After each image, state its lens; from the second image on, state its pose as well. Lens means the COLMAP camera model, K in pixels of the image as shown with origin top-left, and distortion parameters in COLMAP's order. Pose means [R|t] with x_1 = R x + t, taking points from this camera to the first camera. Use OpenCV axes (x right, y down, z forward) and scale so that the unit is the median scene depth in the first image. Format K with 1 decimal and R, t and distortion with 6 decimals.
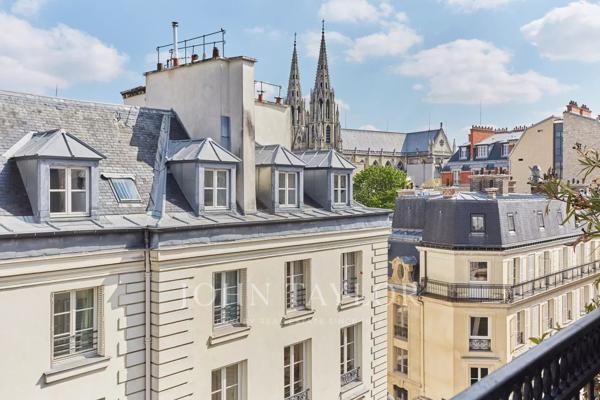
lens RADIAL K [[553.7, 0, 300.0], [0, 553.7, 194.1], [0, 0, 1]] dist [0.053681, 0.000000]
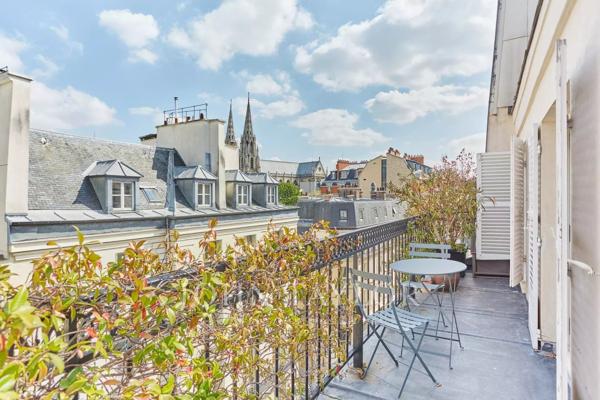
lens RADIAL K [[347.8, 0, 299.2], [0, 347.8, 204.8], [0, 0, 1]] dist [-0.006899, -0.000556]
pose [[0.981177, -0.008324, 0.192931, -0.055530], [0.006008, 0.999903, 0.012583, 0.008170], [-0.193017, -0.011187, 0.981132, -0.105708]]
